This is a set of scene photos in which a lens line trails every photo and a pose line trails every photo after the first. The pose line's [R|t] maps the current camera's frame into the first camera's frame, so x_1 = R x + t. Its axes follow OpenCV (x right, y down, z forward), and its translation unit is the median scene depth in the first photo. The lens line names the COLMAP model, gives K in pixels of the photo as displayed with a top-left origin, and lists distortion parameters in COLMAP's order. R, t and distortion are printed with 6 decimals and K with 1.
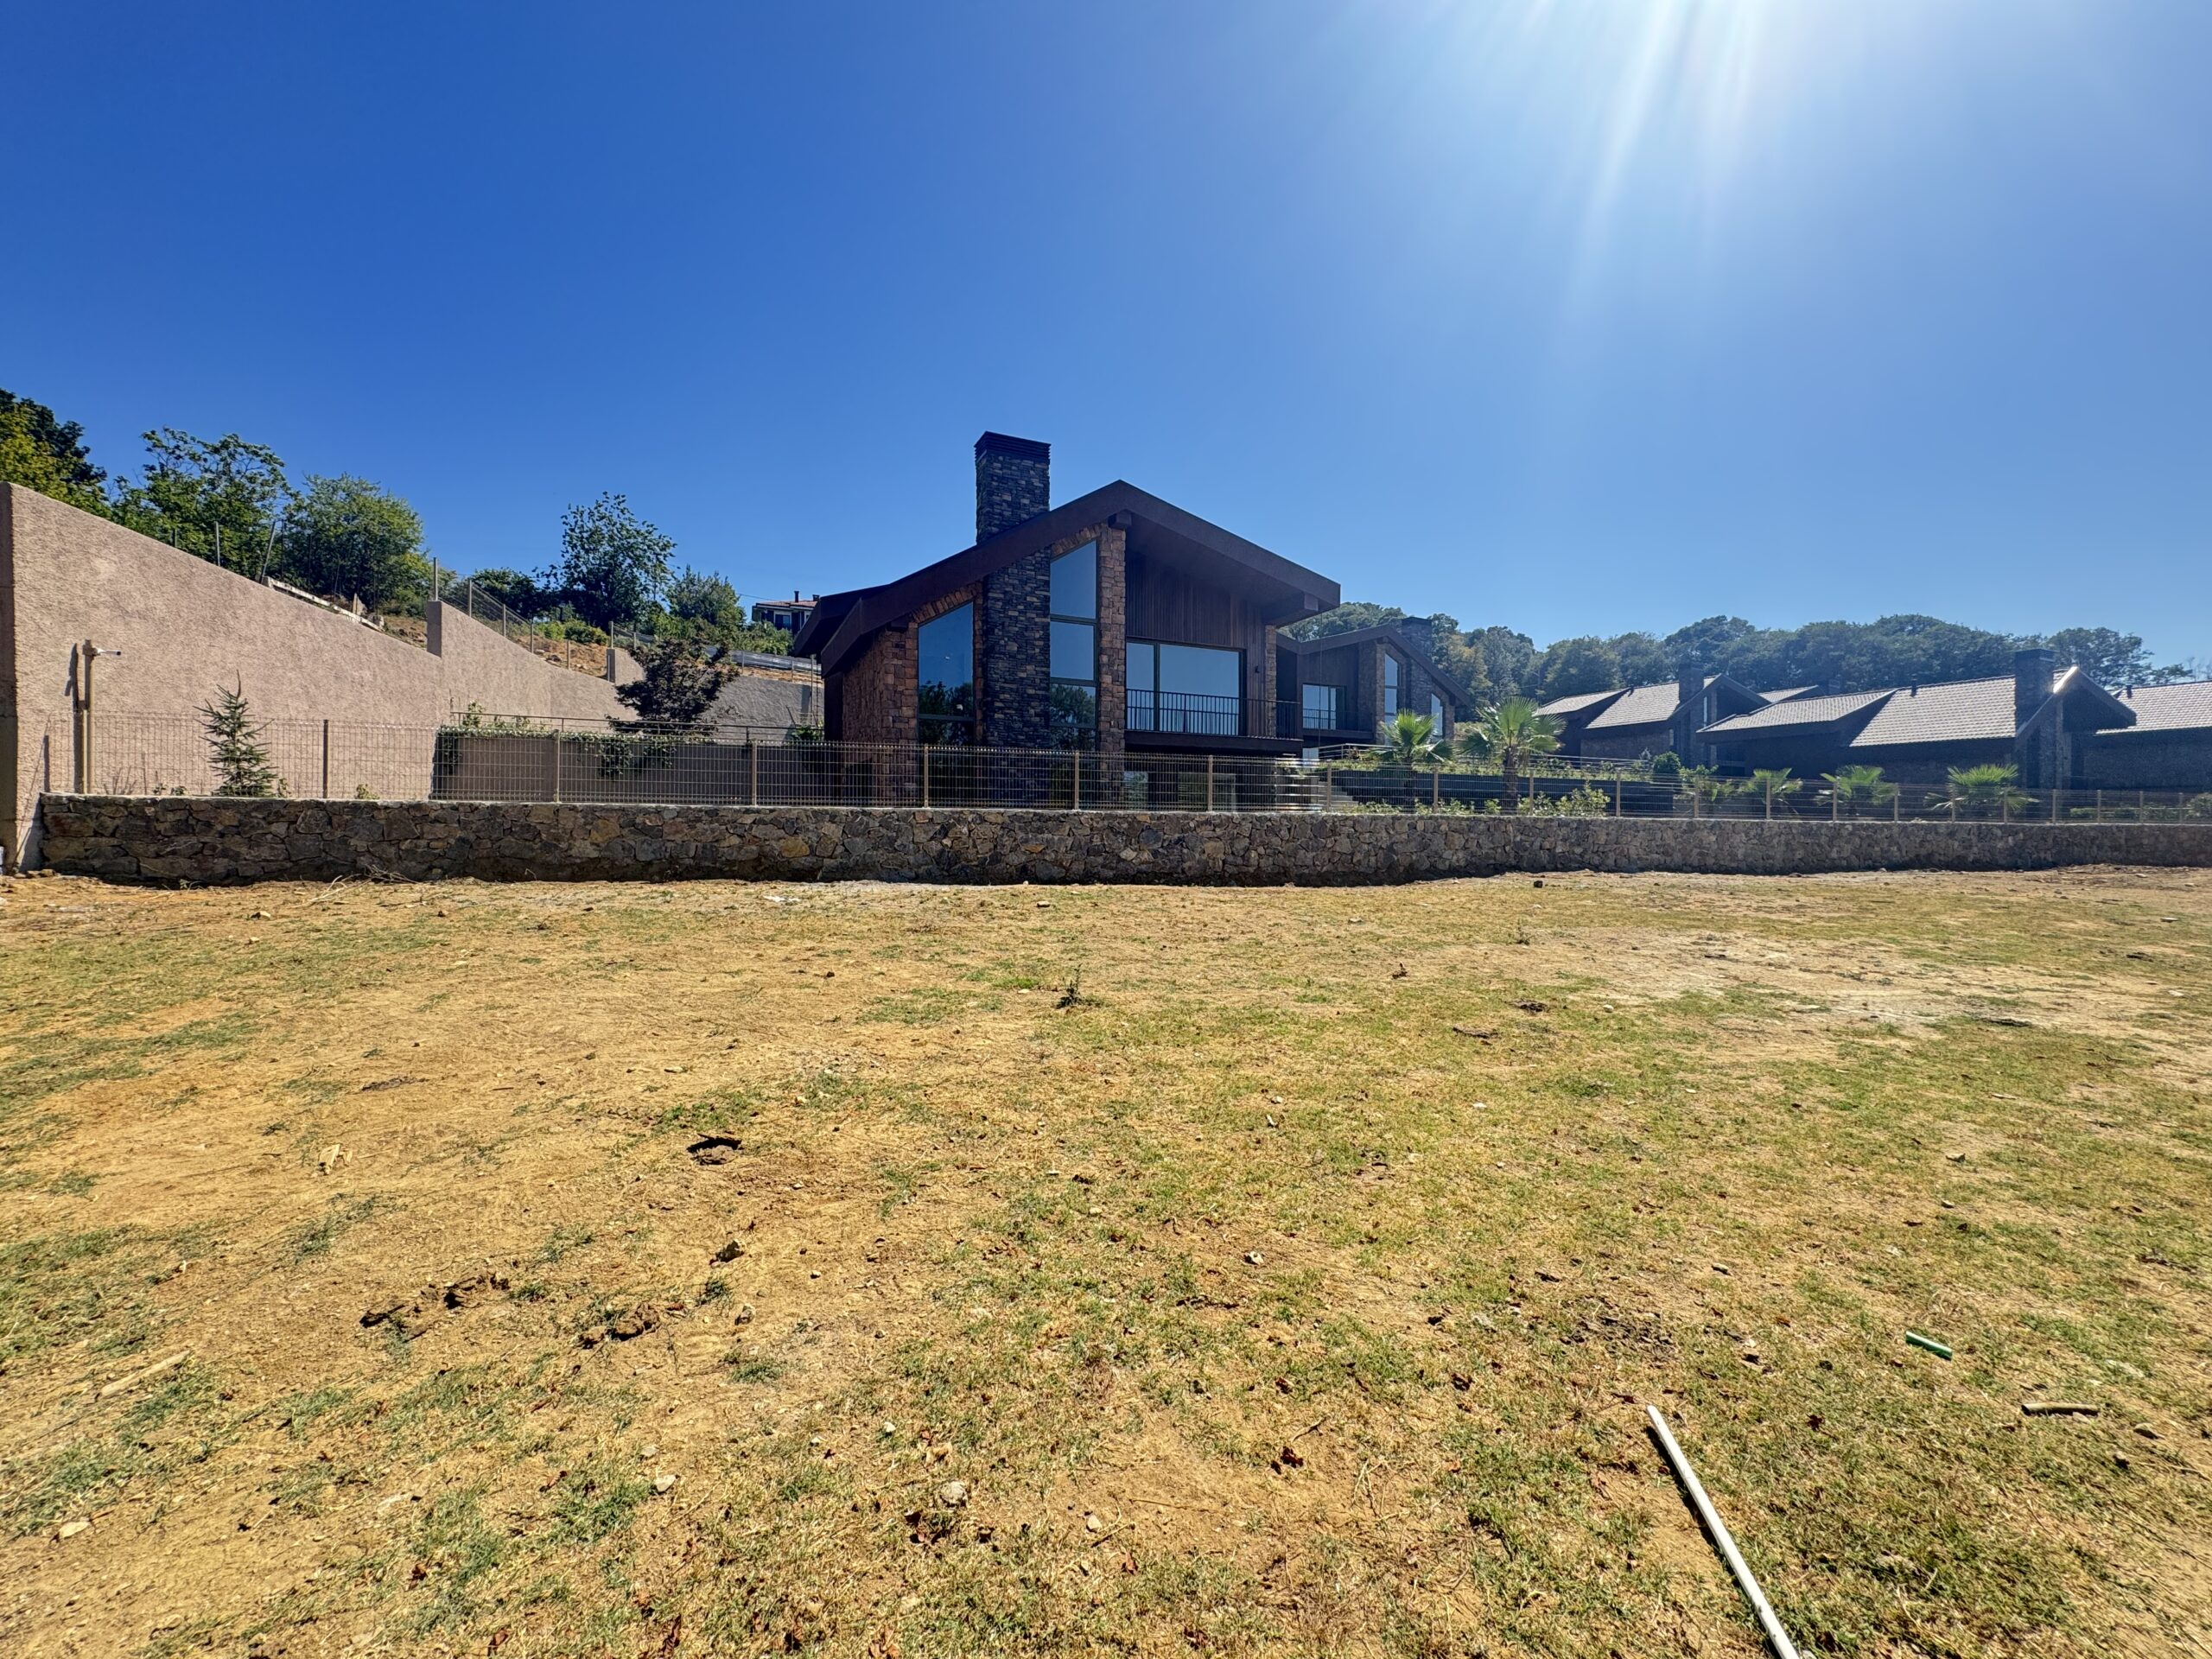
lens RADIAL K [[893.8, 0, 1122.0], [0, 893.8, 821.7], [0, 0, 1]] dist [-0.001173, 0.000133]
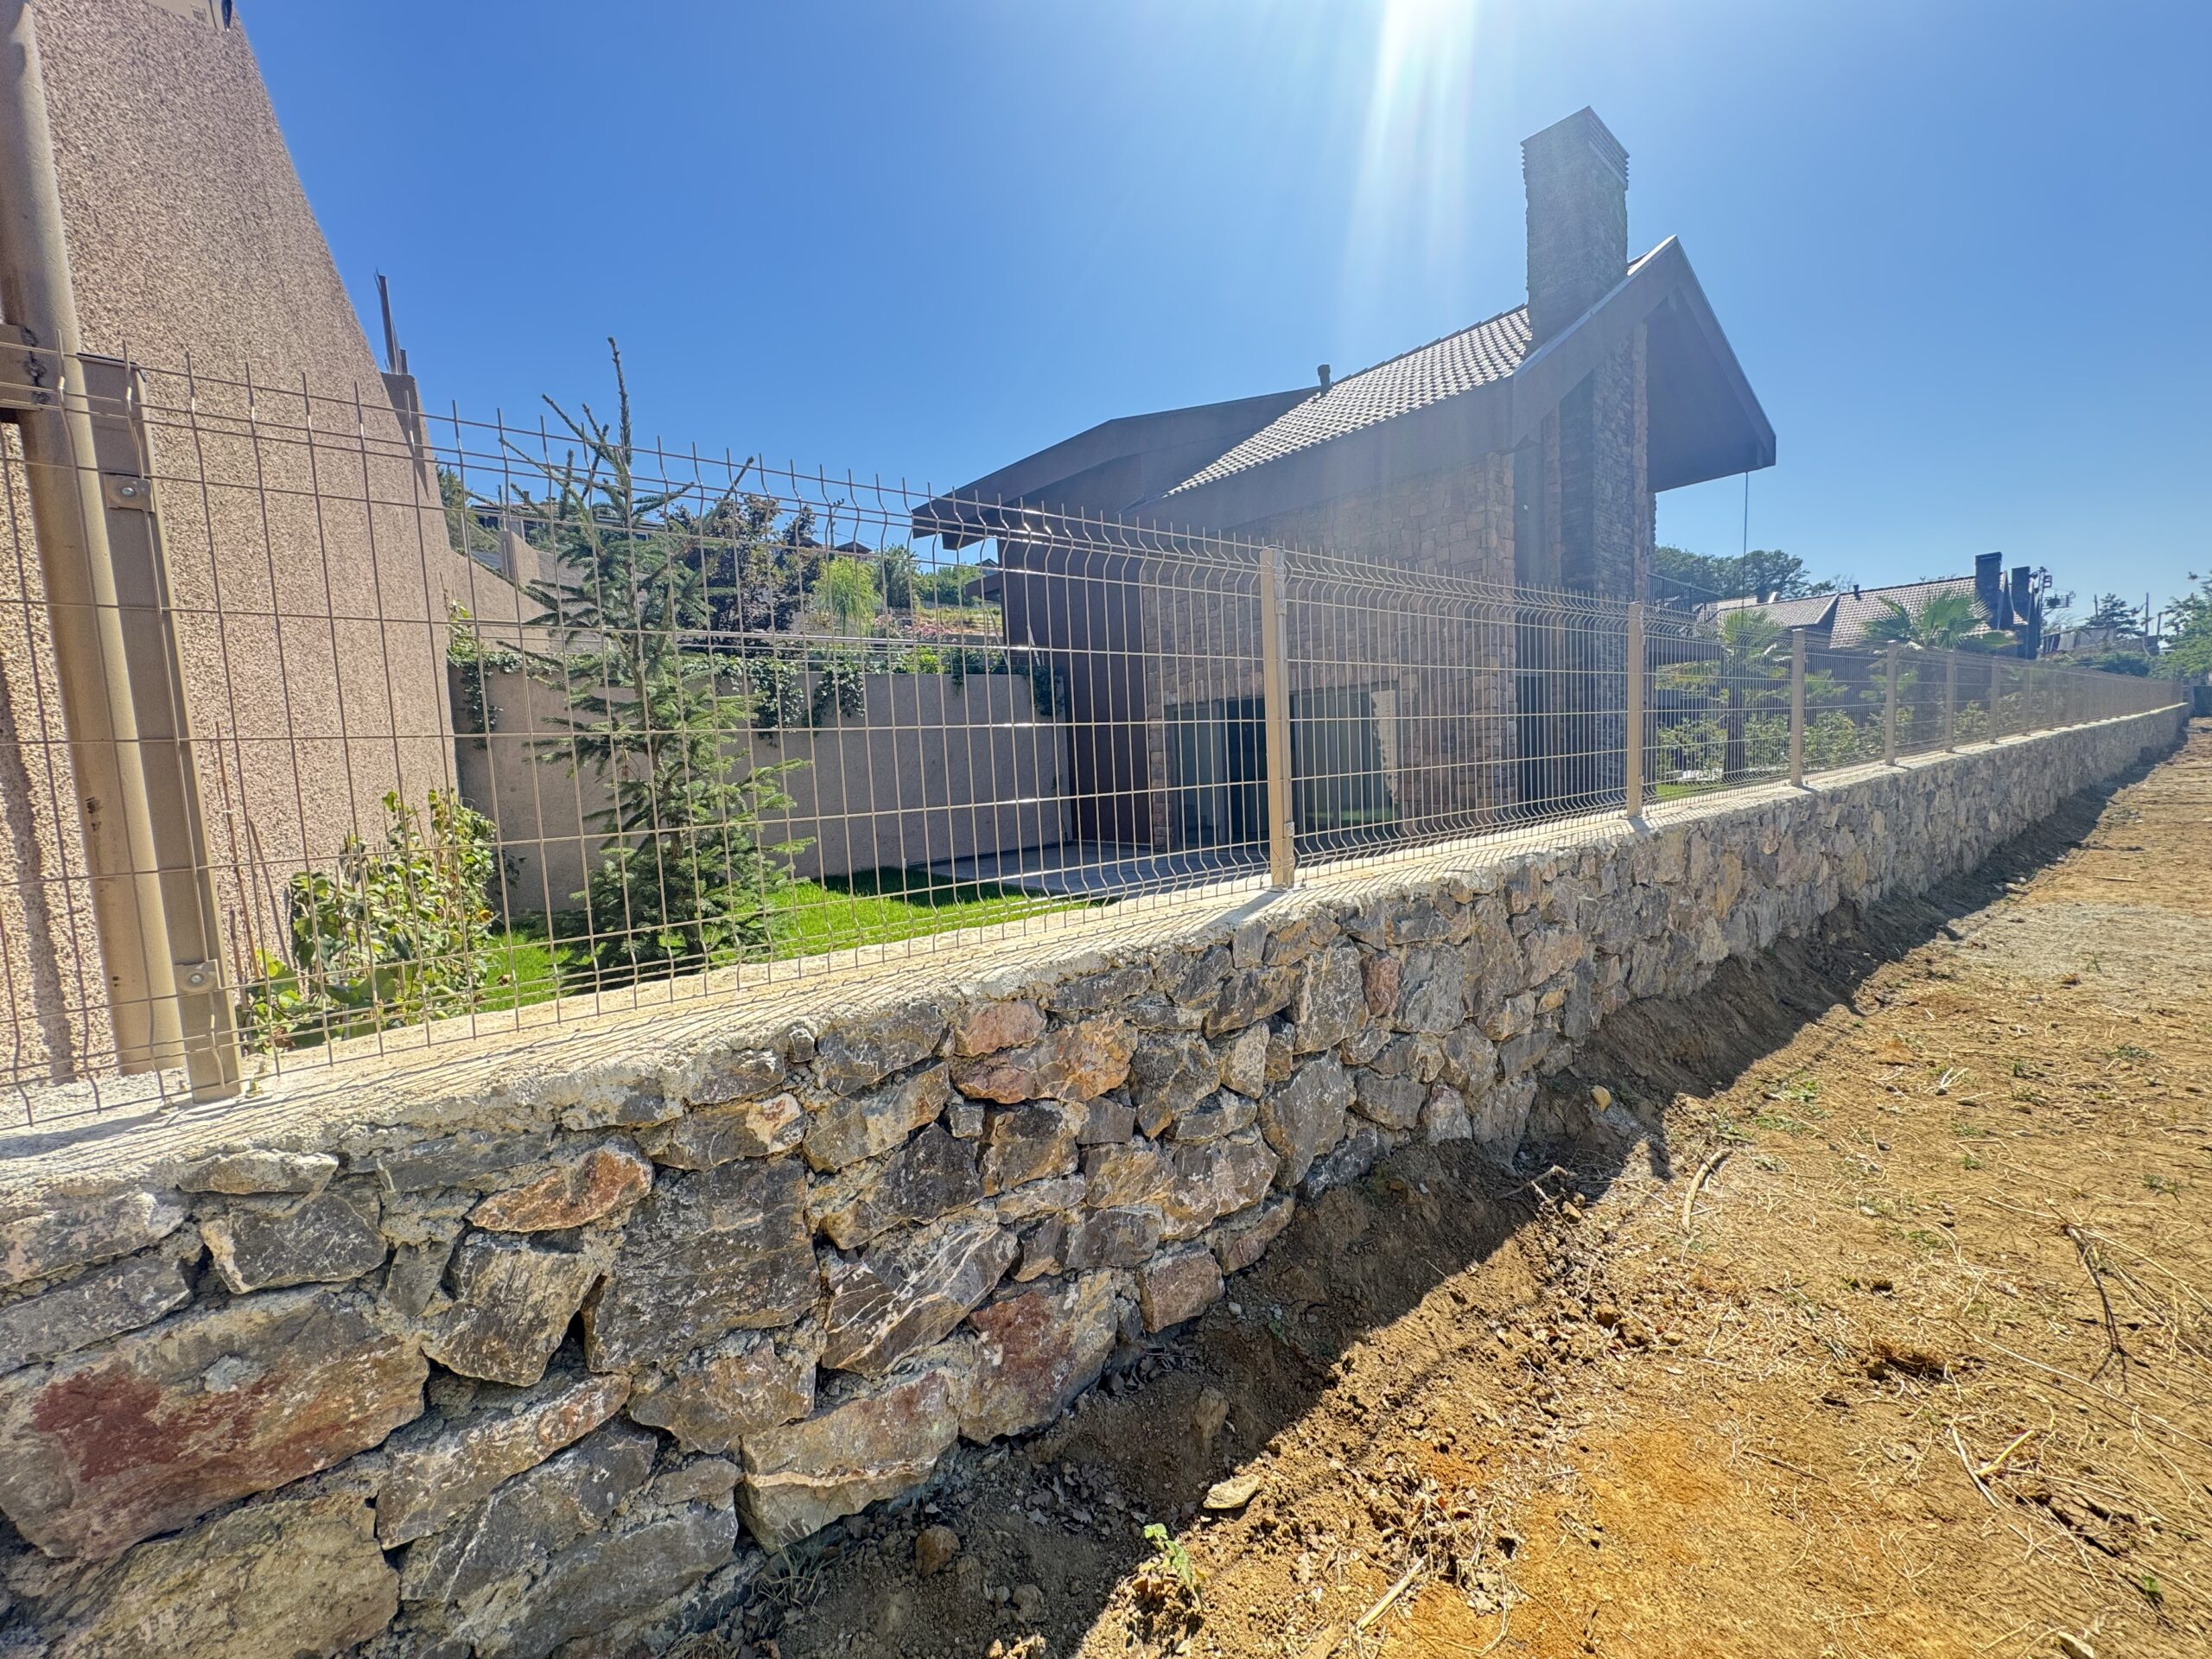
lens RADIAL K [[893.8, 0, 1112.3], [0, 893.8, 828.4], [0, 0, 1]] dist [-0.001173, 0.000133]
pose [[0.956914, -0.080362, 0.279030, -1.052747], [0.057045, 0.994242, 0.090714, -0.067861], [-0.284713, -0.070889, 0.955988, 0.832880]]
